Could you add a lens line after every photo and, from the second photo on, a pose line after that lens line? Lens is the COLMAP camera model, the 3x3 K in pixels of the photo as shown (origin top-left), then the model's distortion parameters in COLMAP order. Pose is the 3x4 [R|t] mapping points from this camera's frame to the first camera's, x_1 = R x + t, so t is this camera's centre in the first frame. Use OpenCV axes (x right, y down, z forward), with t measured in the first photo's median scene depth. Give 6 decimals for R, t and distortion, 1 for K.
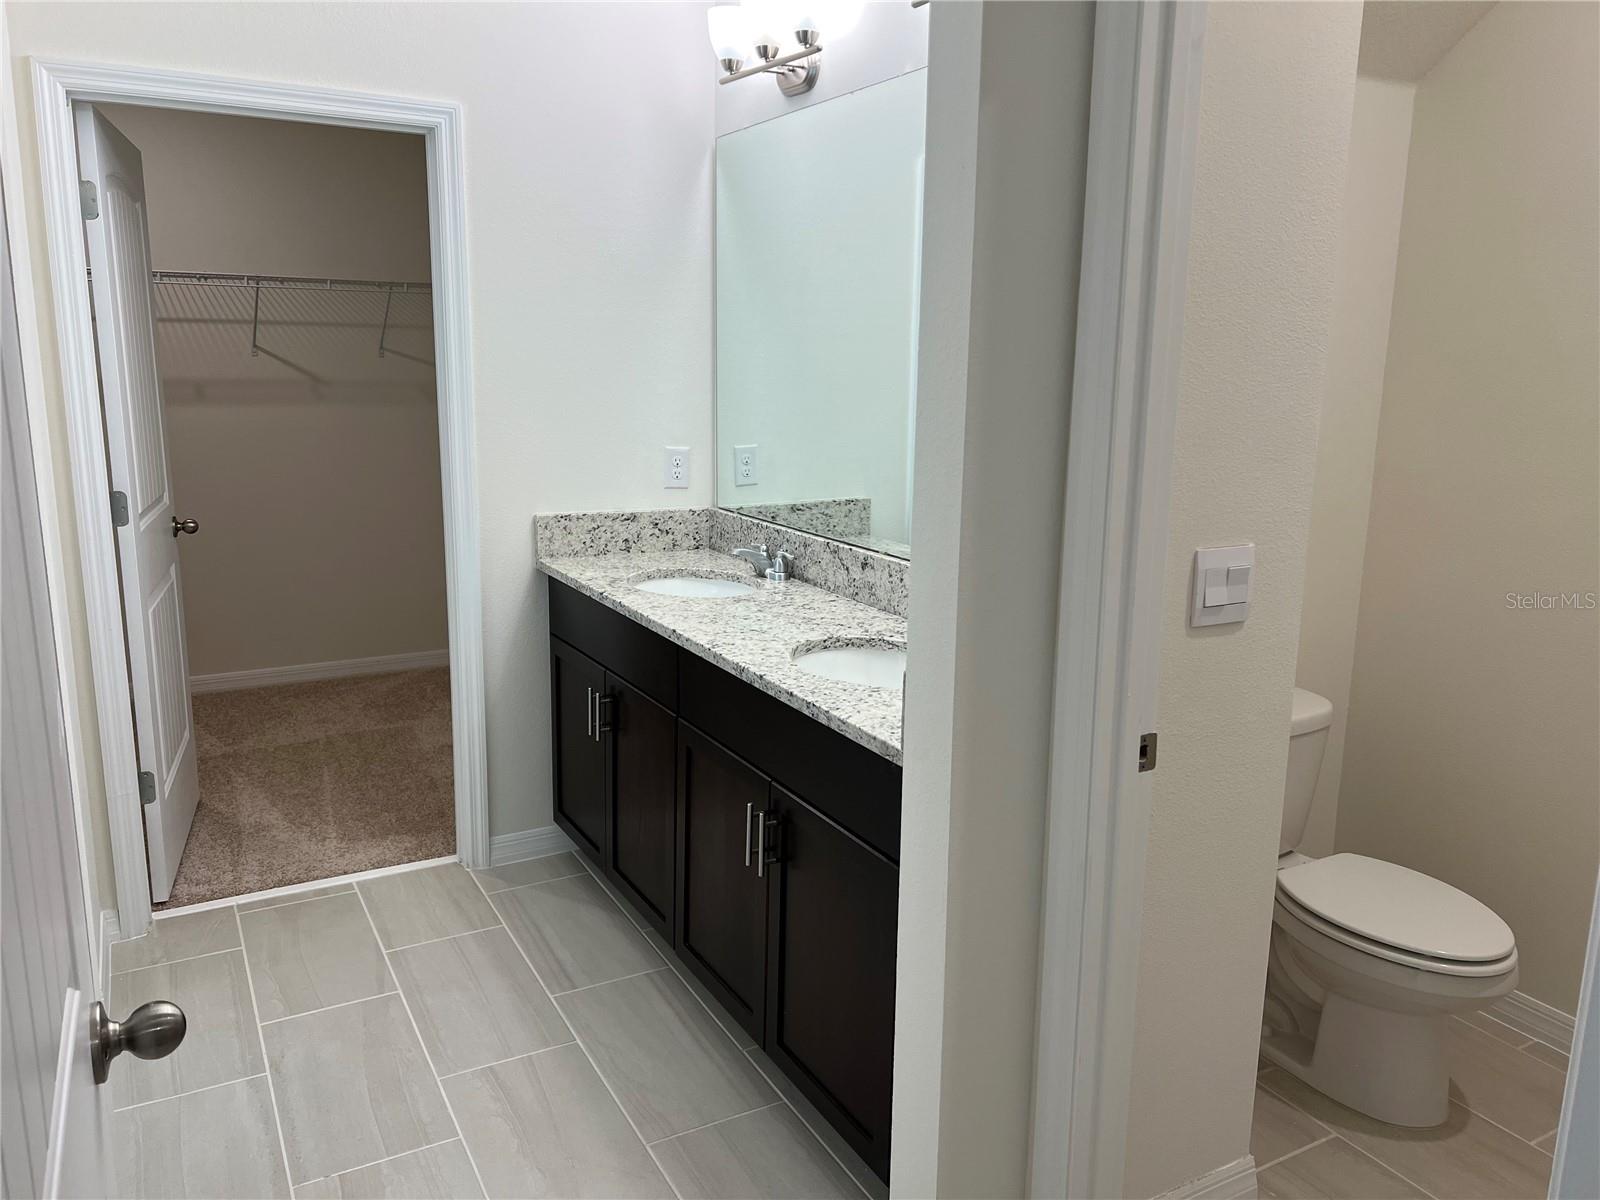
lens RADIAL K [[1199.5, 0, 800.0], [0, 1199.5, 600.0], [0, 0, 1]] dist [0.052435, -0.047728]
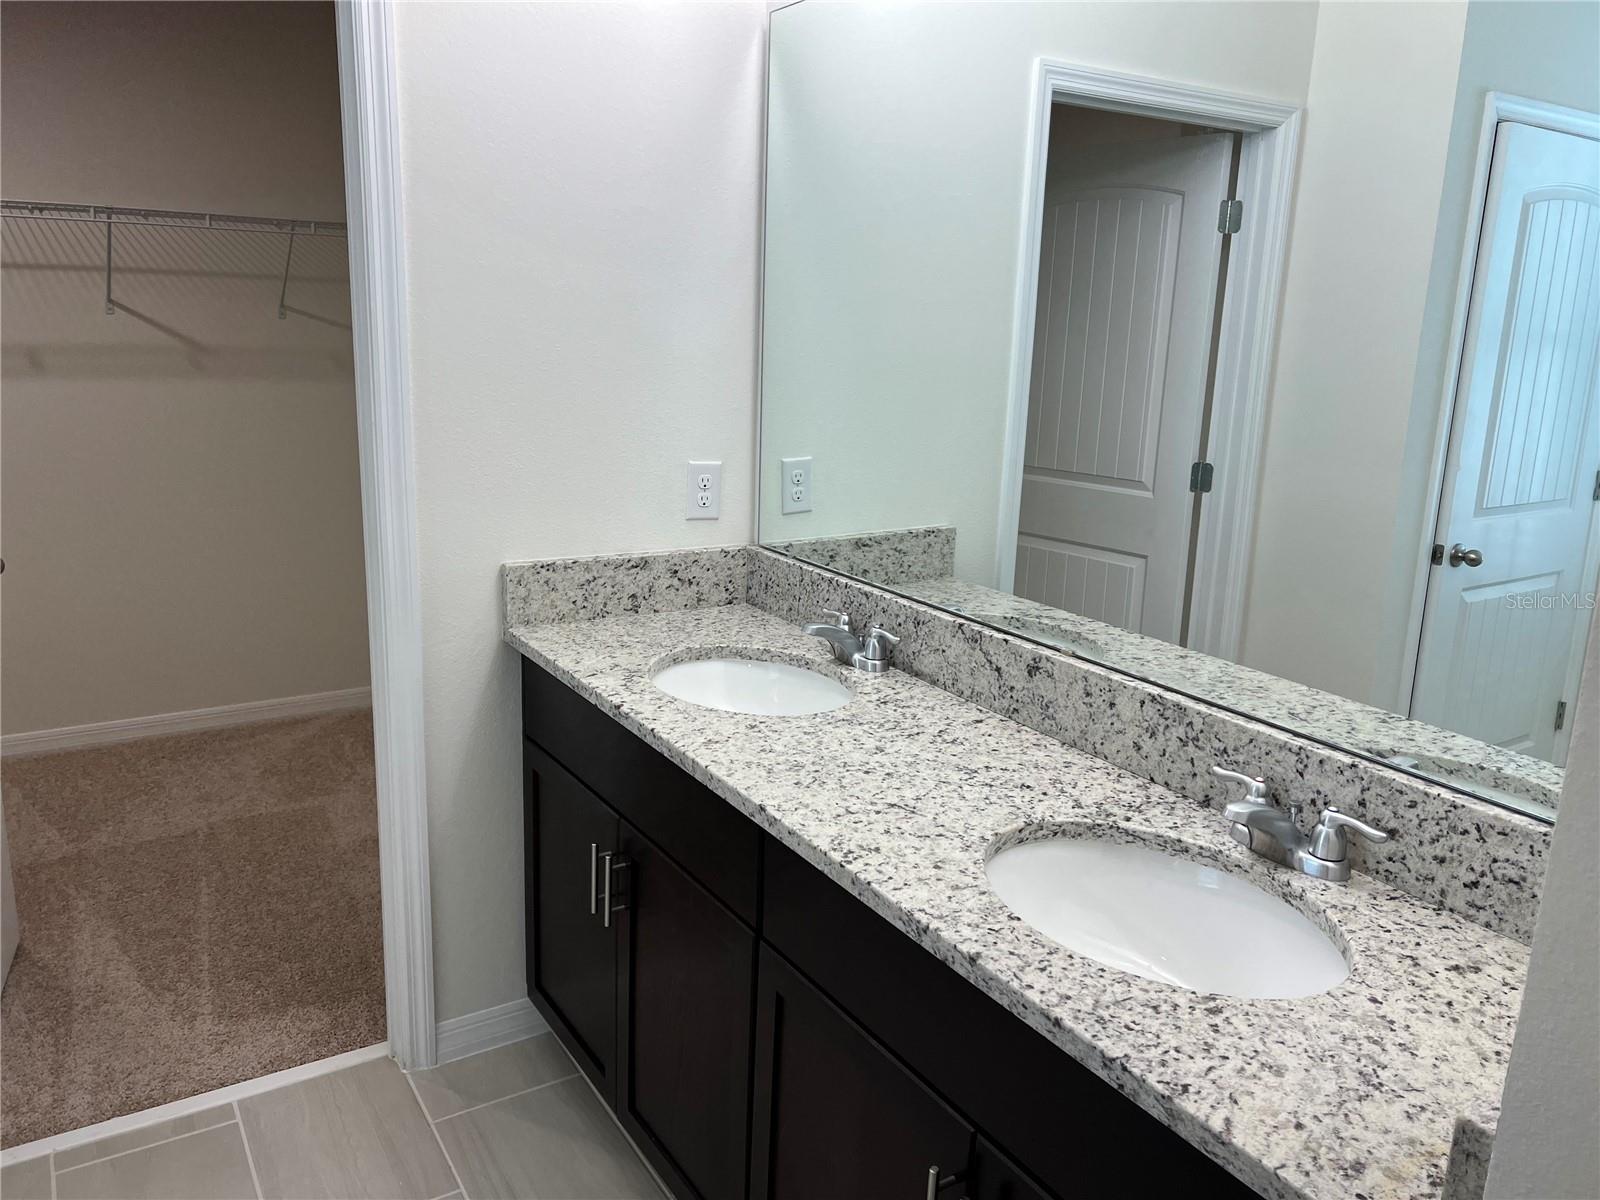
lens RADIAL K [[1199.5, 0, 800.0], [0, 1199.5, 600.0], [0, 0, 1]] dist [0.052435, -0.047728]
pose [[0.998273, 0.002573, 0.058685, -0.088879], [-0.004558, 0.999421, 0.033708, -0.071323], [-0.058565, -0.033917, 0.997707, 0.298320]]
